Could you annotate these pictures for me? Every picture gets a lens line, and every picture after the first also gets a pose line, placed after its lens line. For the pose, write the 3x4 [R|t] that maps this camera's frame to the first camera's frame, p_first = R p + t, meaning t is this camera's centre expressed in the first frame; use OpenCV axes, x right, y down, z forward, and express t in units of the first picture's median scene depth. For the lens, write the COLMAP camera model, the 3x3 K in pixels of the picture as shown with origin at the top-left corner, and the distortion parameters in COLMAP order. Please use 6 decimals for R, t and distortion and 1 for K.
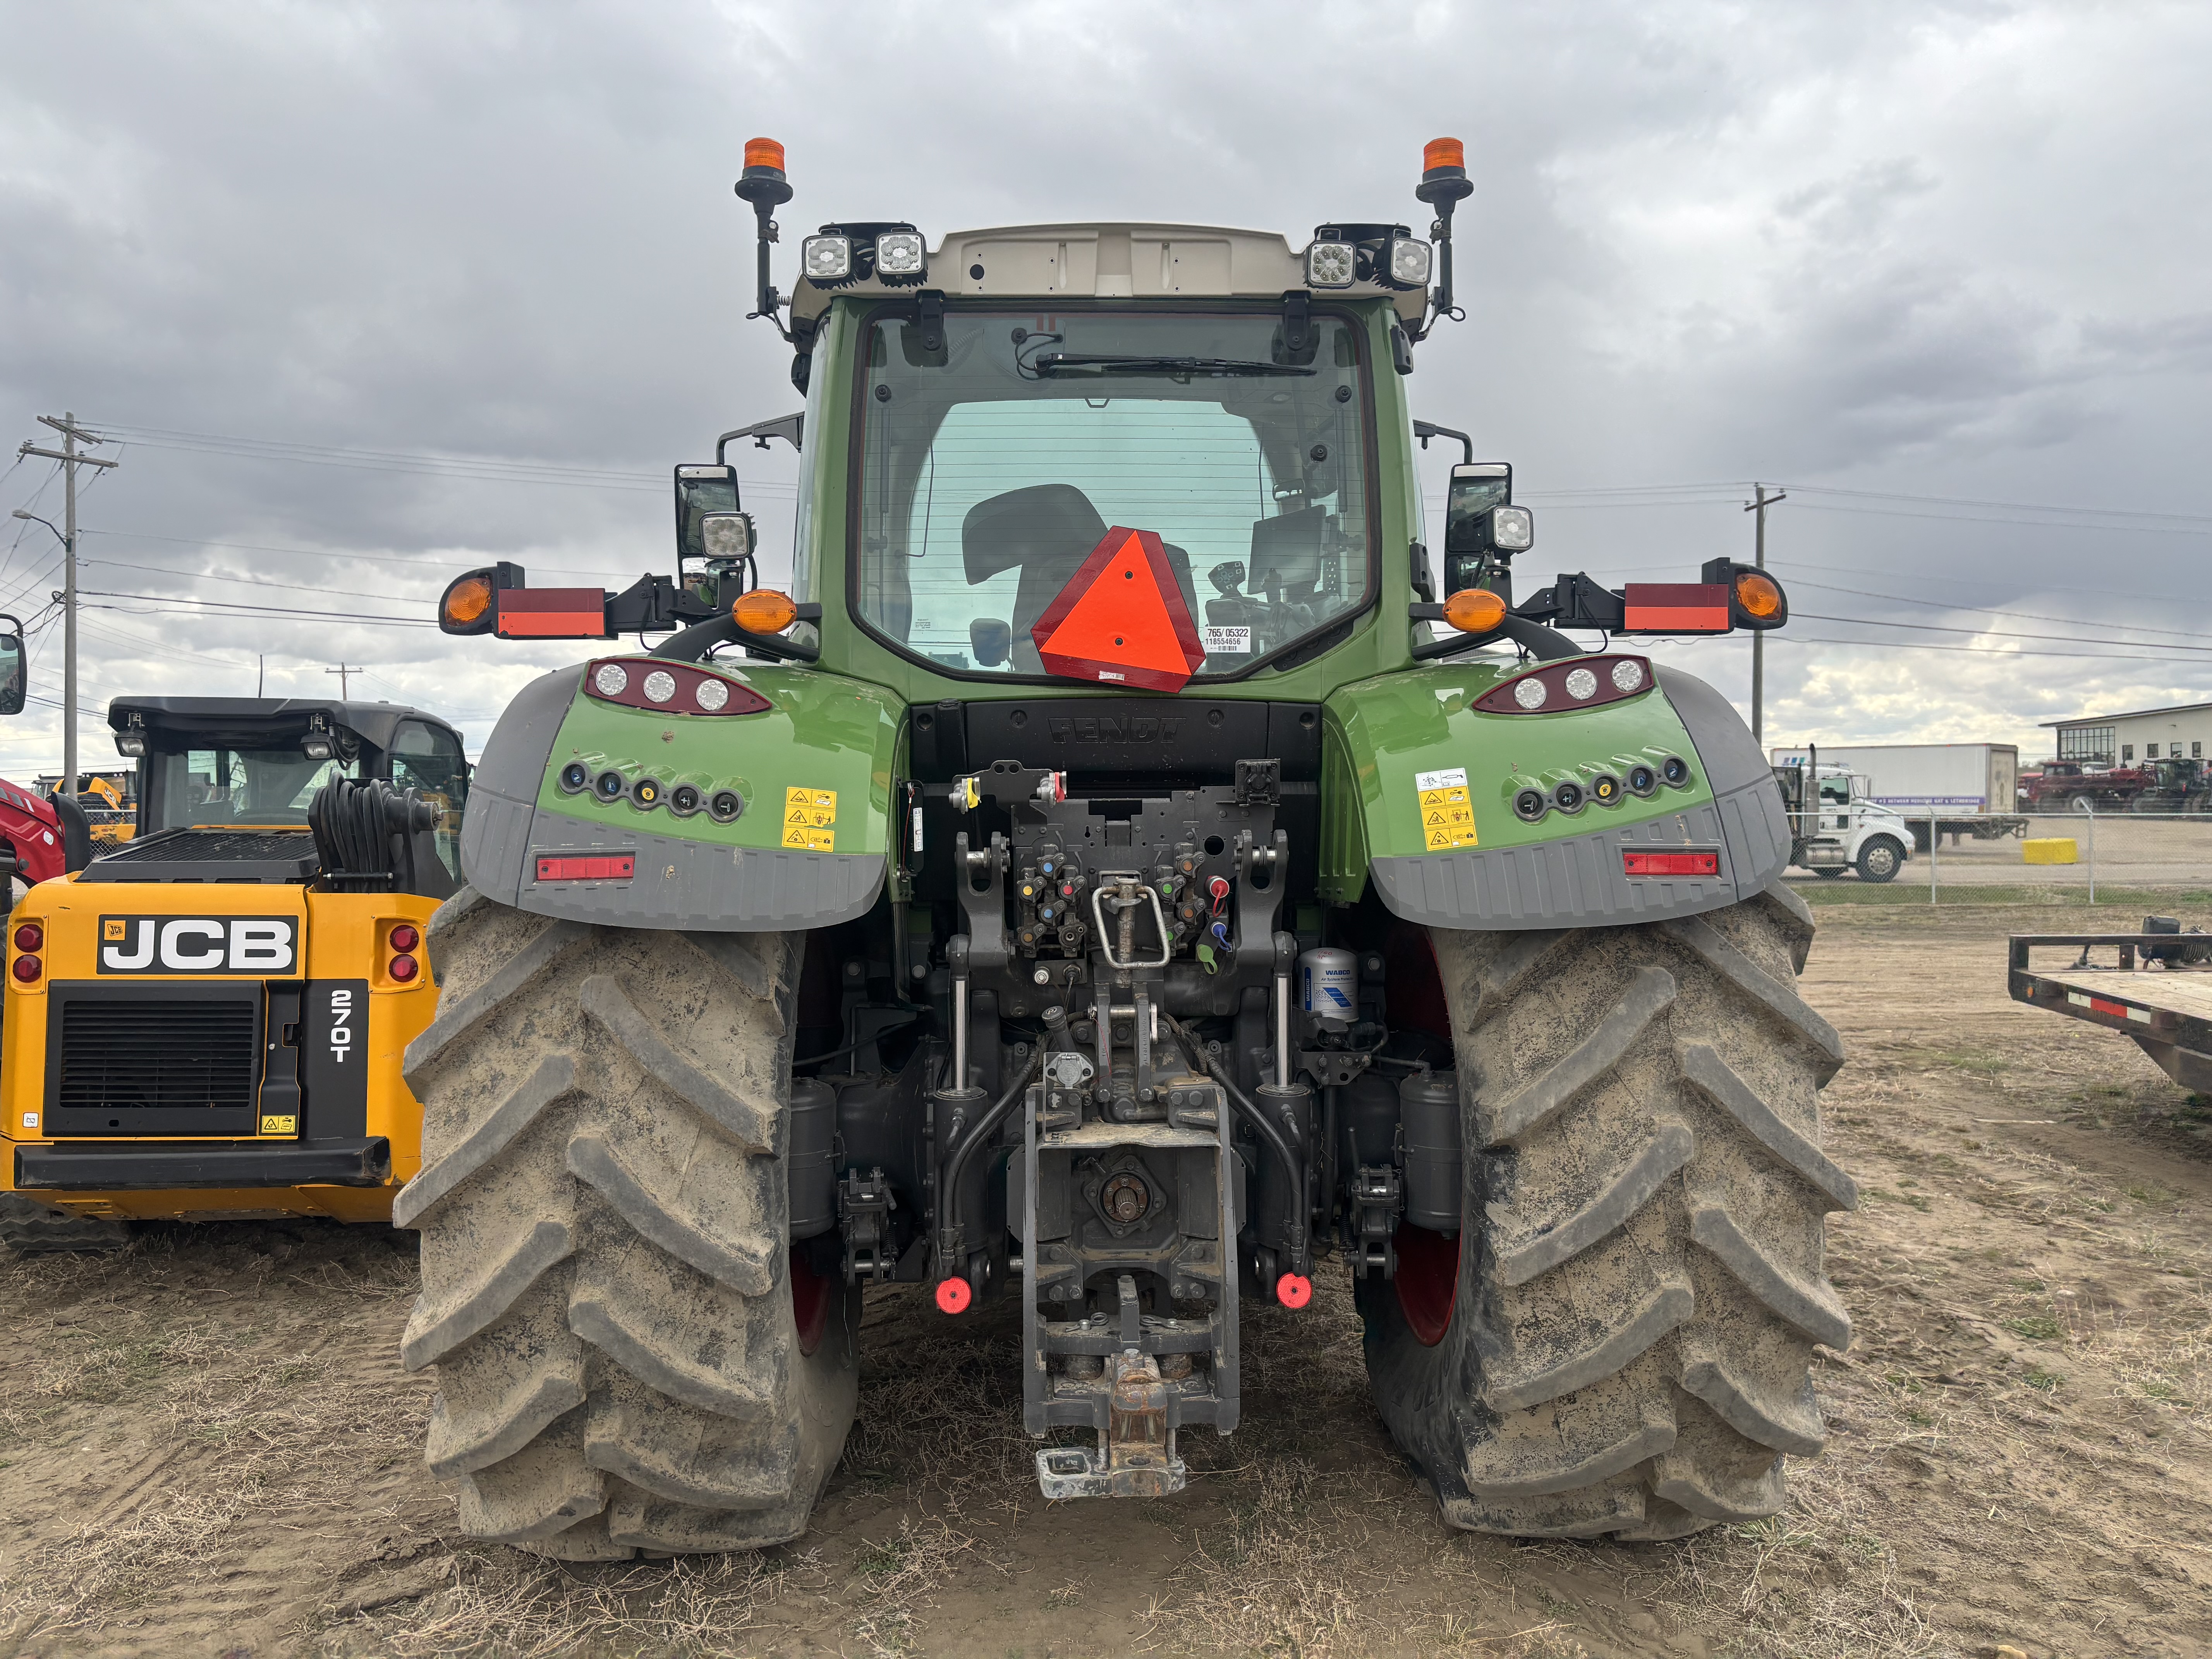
lens RADIAL K [[1657.2, 0, 1106.0], [0, 1657.2, 829.5], [0, 0, 1]] dist [0.041687, -0.034838]
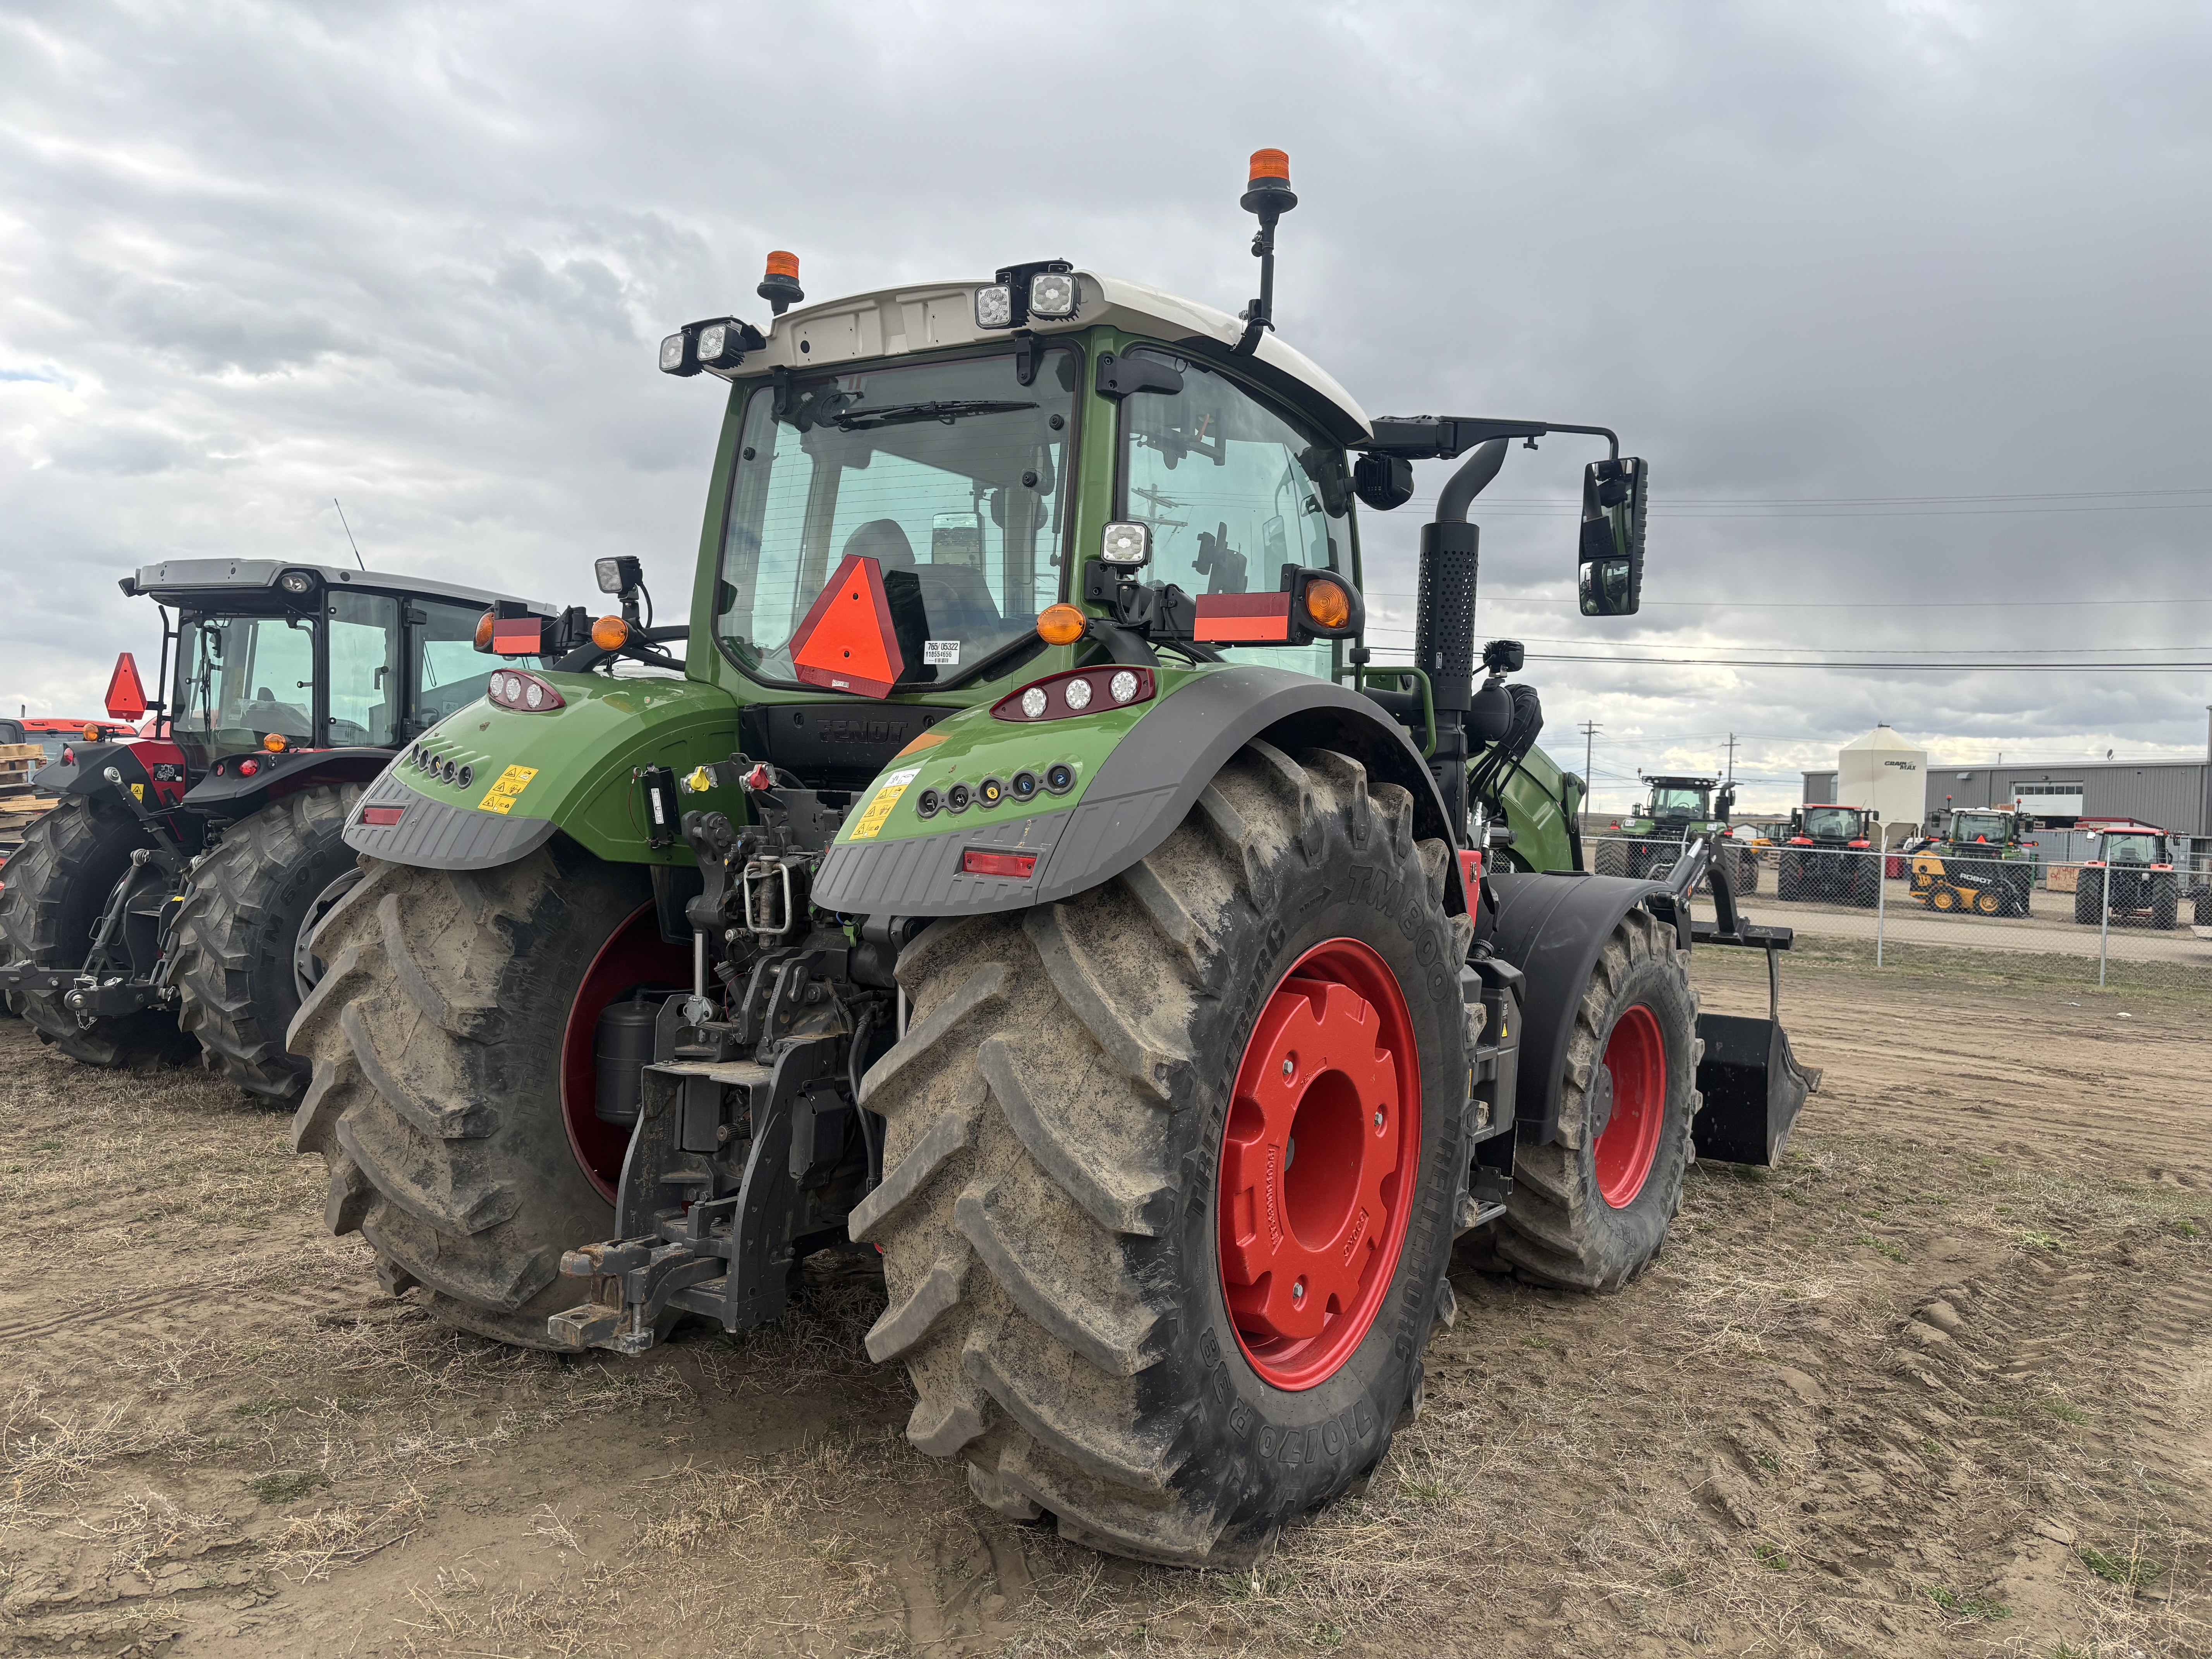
lens RADIAL K [[1657.2, 0, 1106.0], [0, 1657.2, 829.5], [0, 0, 1]] dist [0.041687, -0.034838]
pose [[0.819046, 0.055070, -0.571078, 0.797549], [-0.064031, 0.997938, 0.004399, -0.008480], [0.570143, 0.032964, 0.820884, 0.153984]]
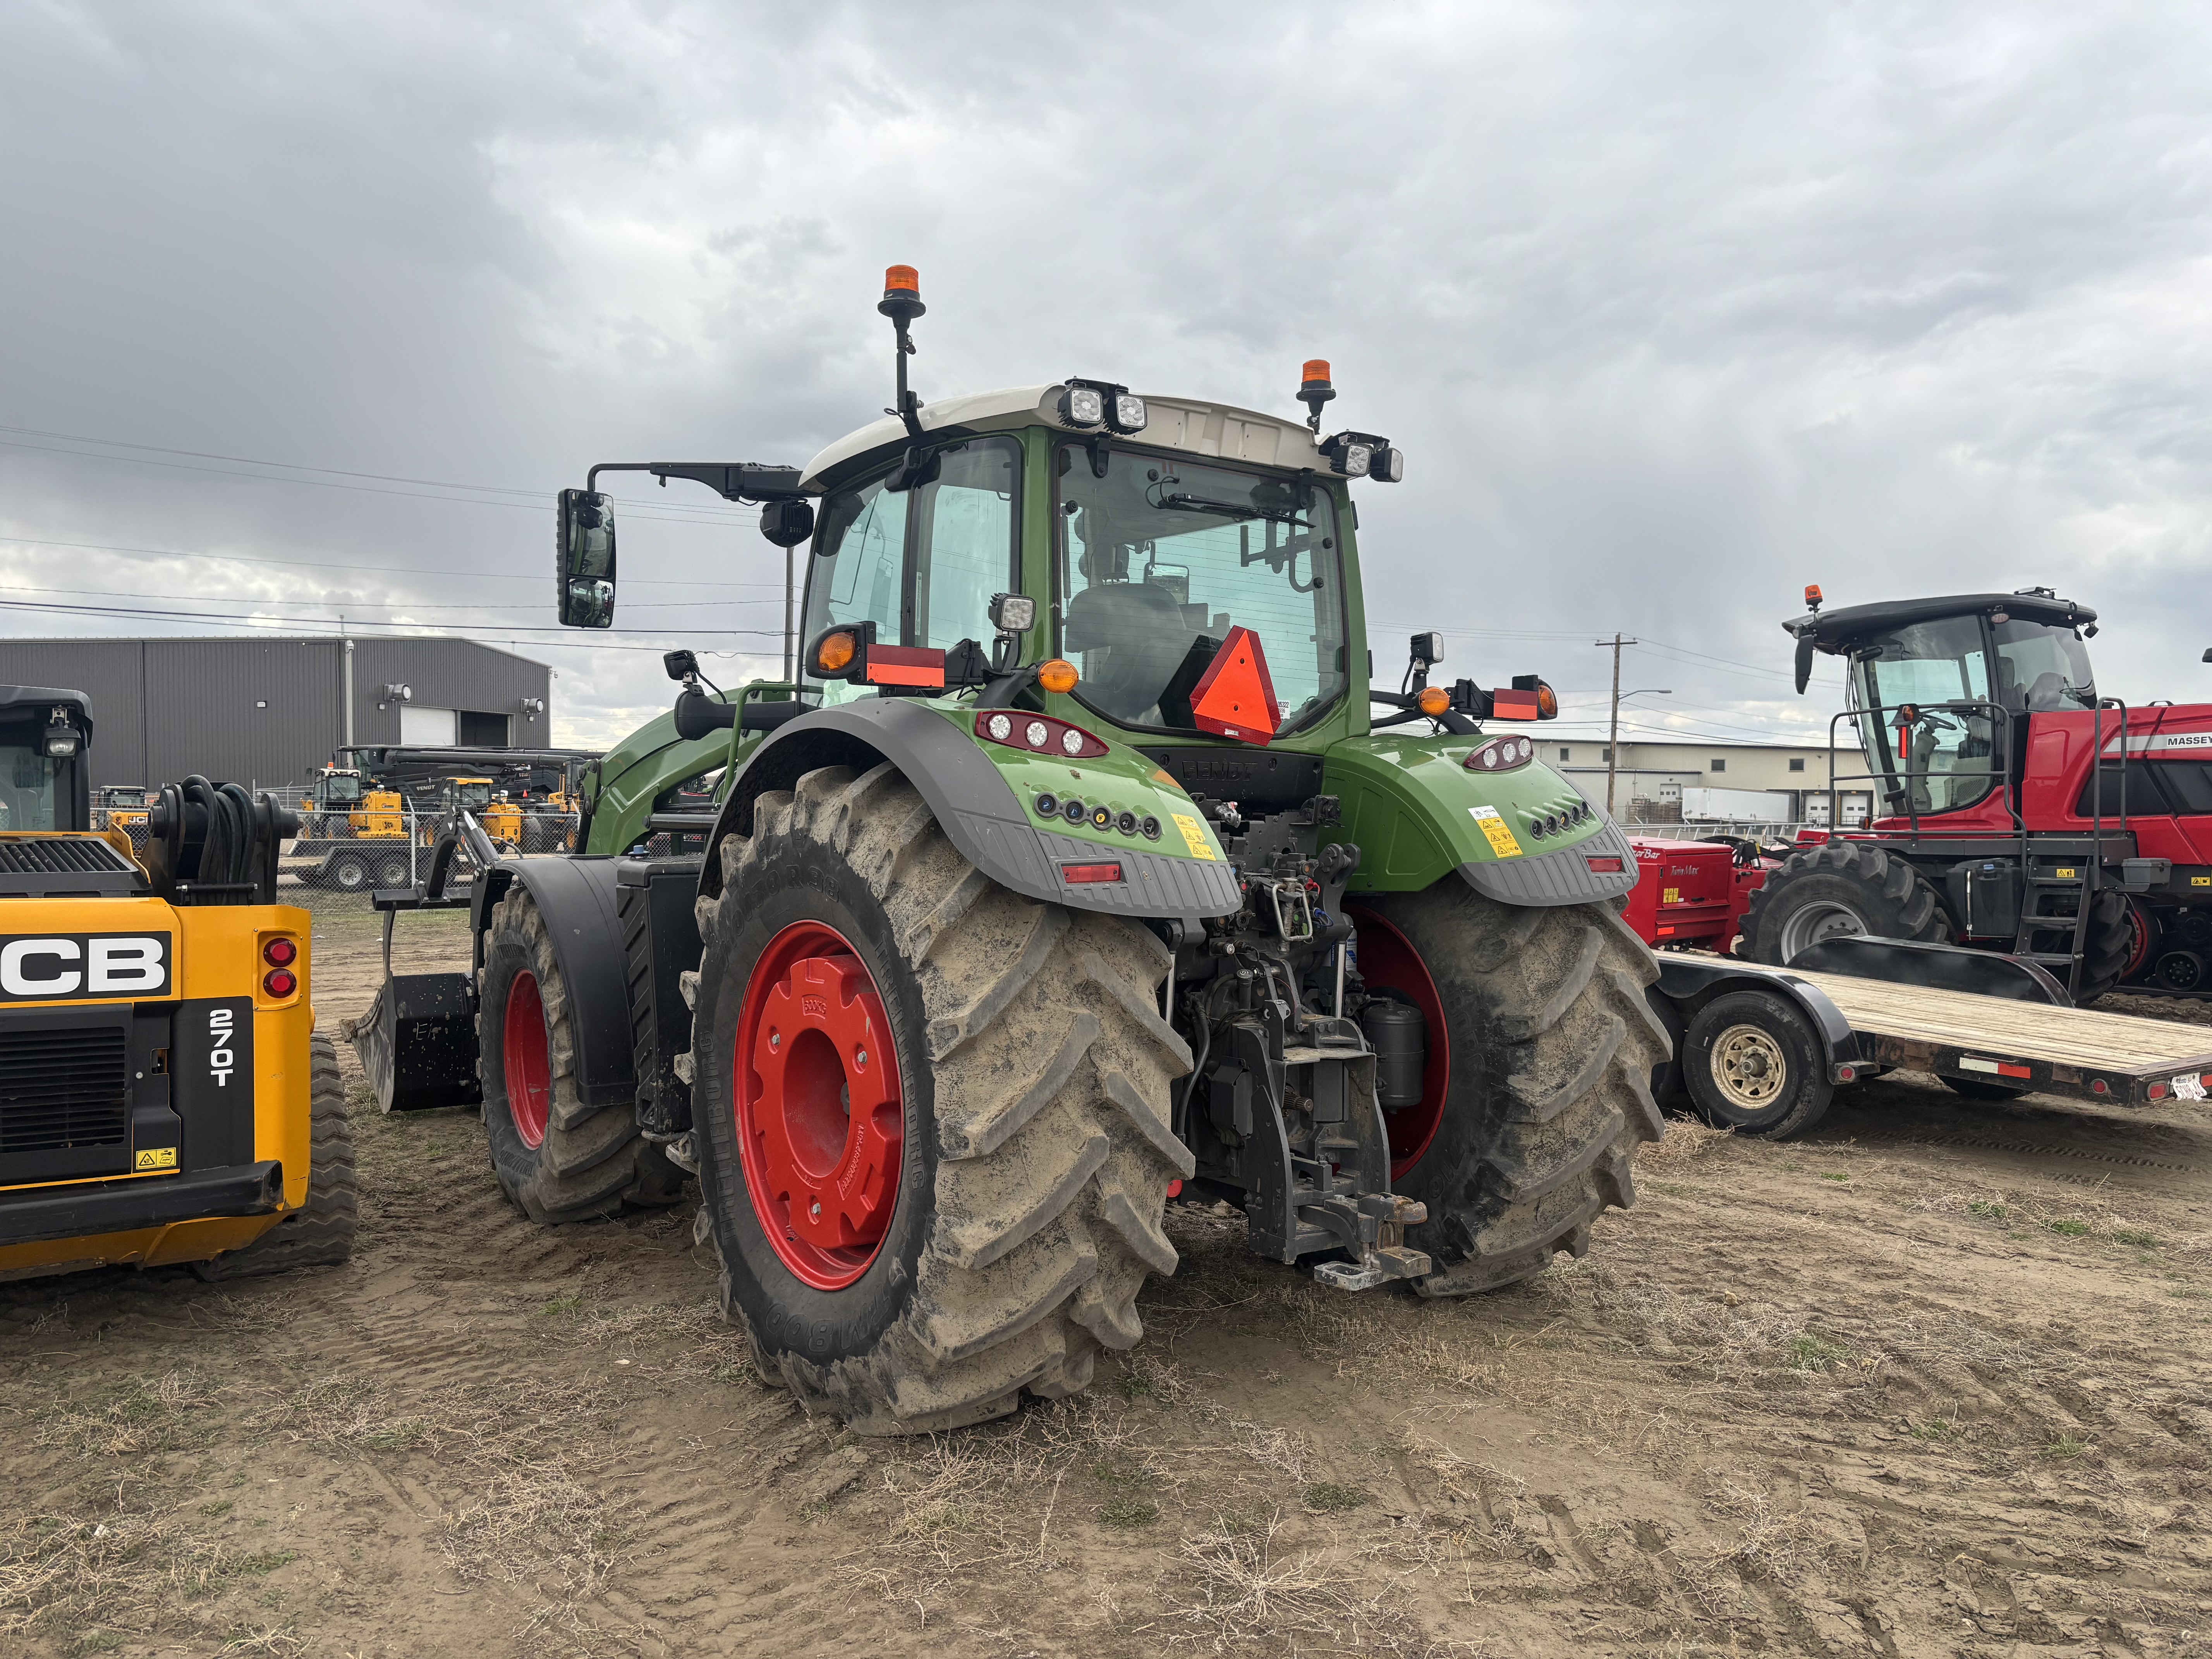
lens RADIAL K [[1657.2, 0, 1106.0], [0, 1657.2, 829.5], [0, 0, 1]] dist [0.041687, -0.034838]
pose [[0.817420, 0.005843, 0.576013, -0.858126], [-0.004966, 0.999983, -0.003098, -0.006130], [-0.576021, -0.000328, 0.817435, -0.075136]]
